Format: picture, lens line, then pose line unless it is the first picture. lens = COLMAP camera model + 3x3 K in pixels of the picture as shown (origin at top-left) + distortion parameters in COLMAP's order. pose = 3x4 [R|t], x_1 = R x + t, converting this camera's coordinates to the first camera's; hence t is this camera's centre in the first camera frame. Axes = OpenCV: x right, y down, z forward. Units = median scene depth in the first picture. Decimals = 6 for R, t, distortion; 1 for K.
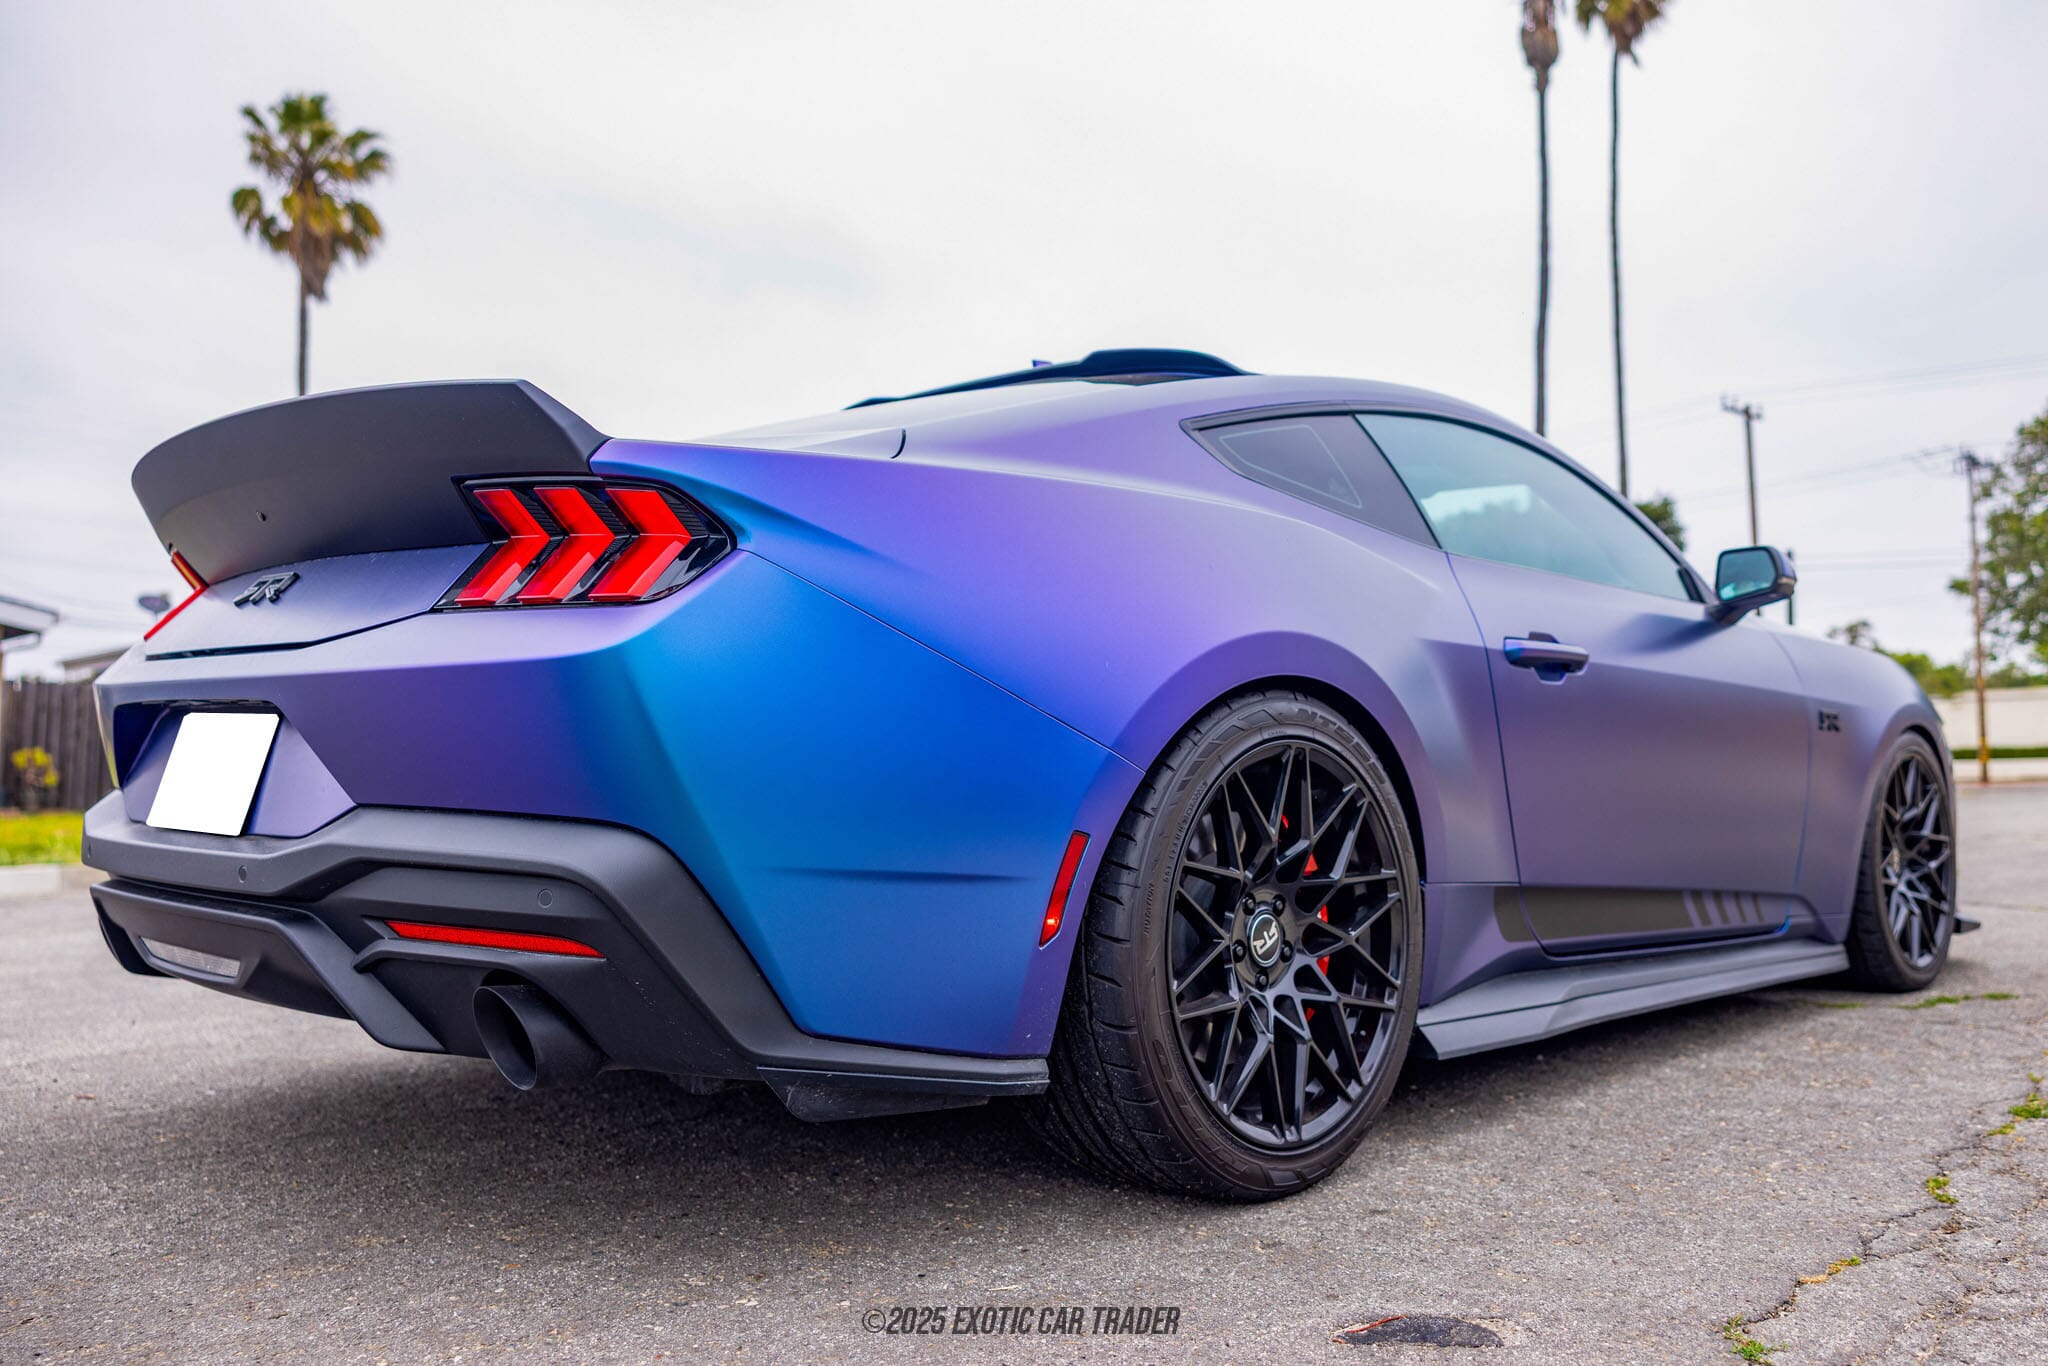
lens RADIAL K [[1589.7, 0, 1024.0], [0, 1589.7, 683.0], [0, 0, 1]] dist [-0.001059, 0.001810]
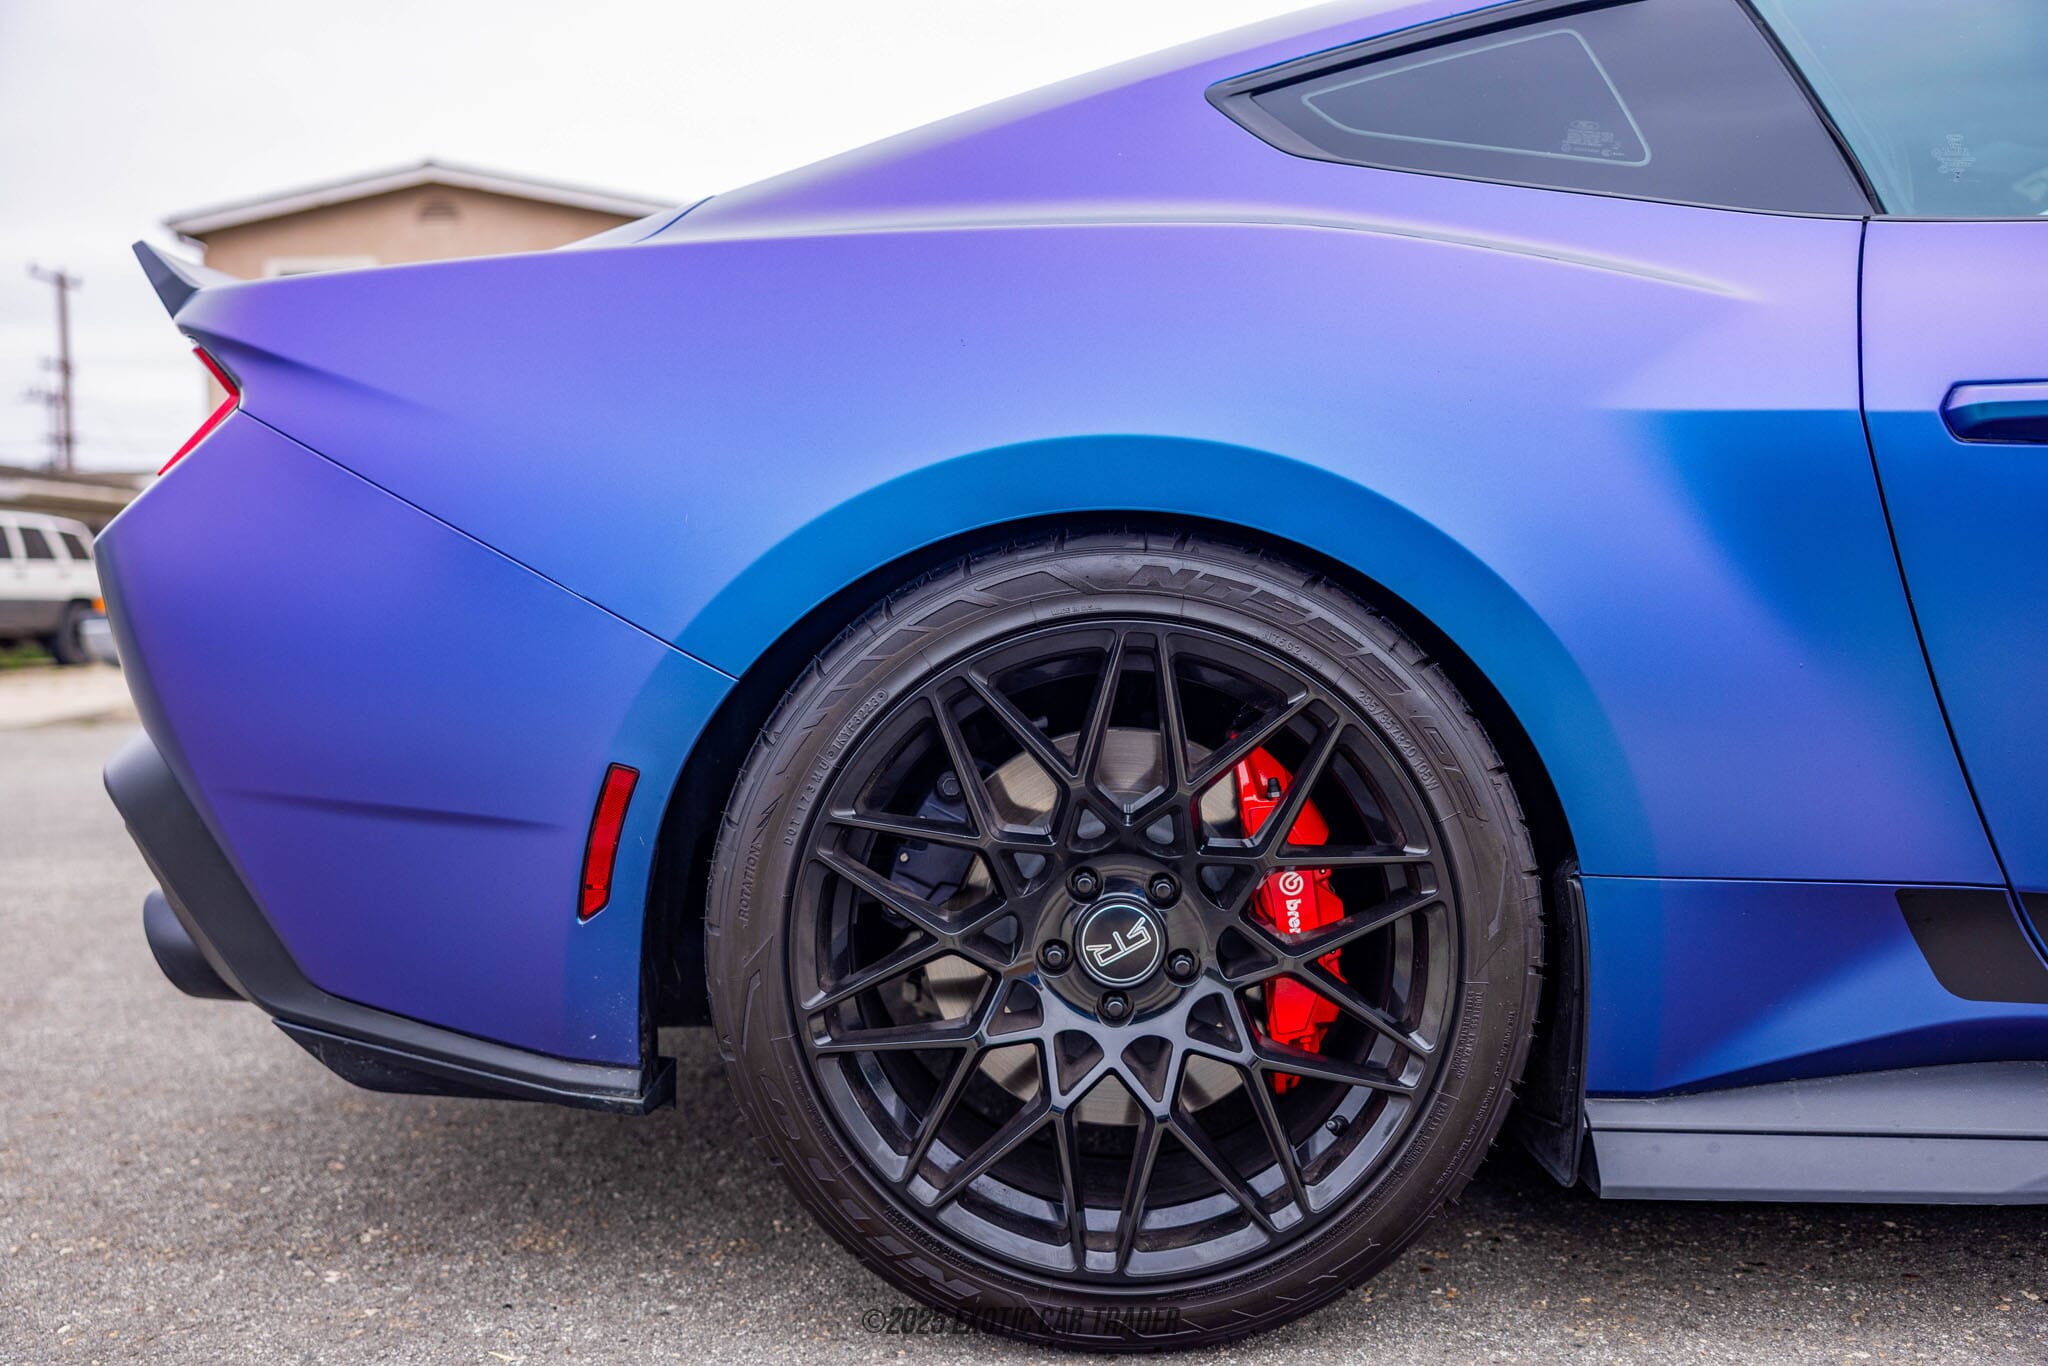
lens RADIAL K [[1707.3, 0, 1024.0], [0, 1707.3, 683.0], [0, 0, 1]] dist [-0.019114, -0.006758]
pose [[0.683304, 0.031335, -0.729461, 0.553695], [0.055651, 0.993937, 0.094825, -0.002825], [0.728010, -0.105389, 0.677418, 0.493397]]
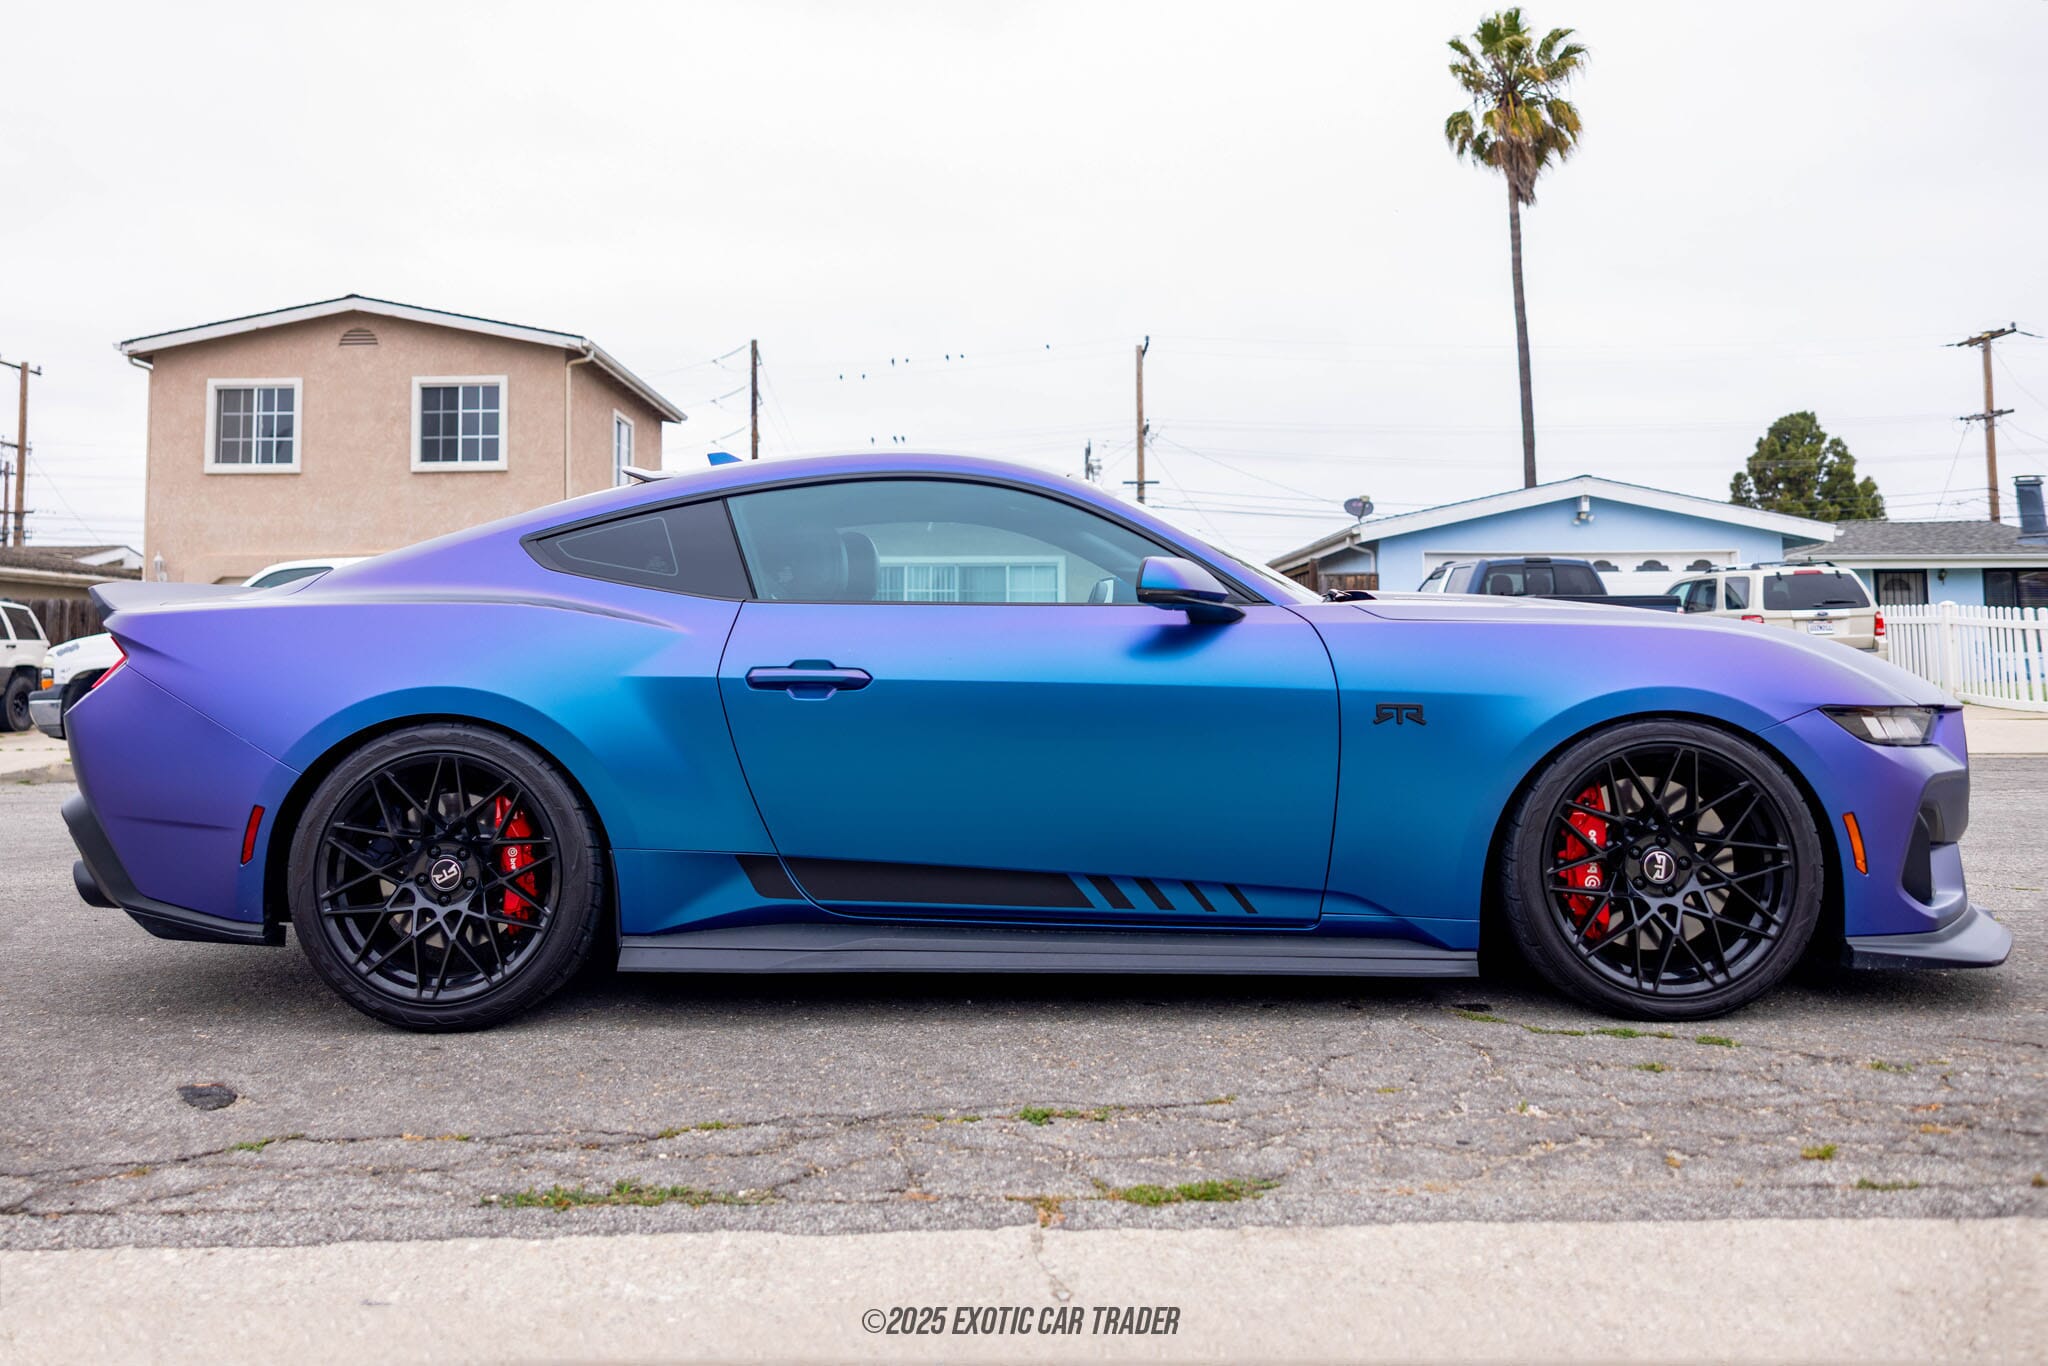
lens RADIAL K [[1556.5, 0, 970.8], [0, 1556.5, 572.1], [0, 0, 1]] dist [-0.003373, 0.001793]
pose [[0.699417, -0.041994, -0.713479, 1.537206], [0.048741, 0.998751, -0.011004, -0.095388], [0.713050, -0.027079, 0.700590, 0.253601]]
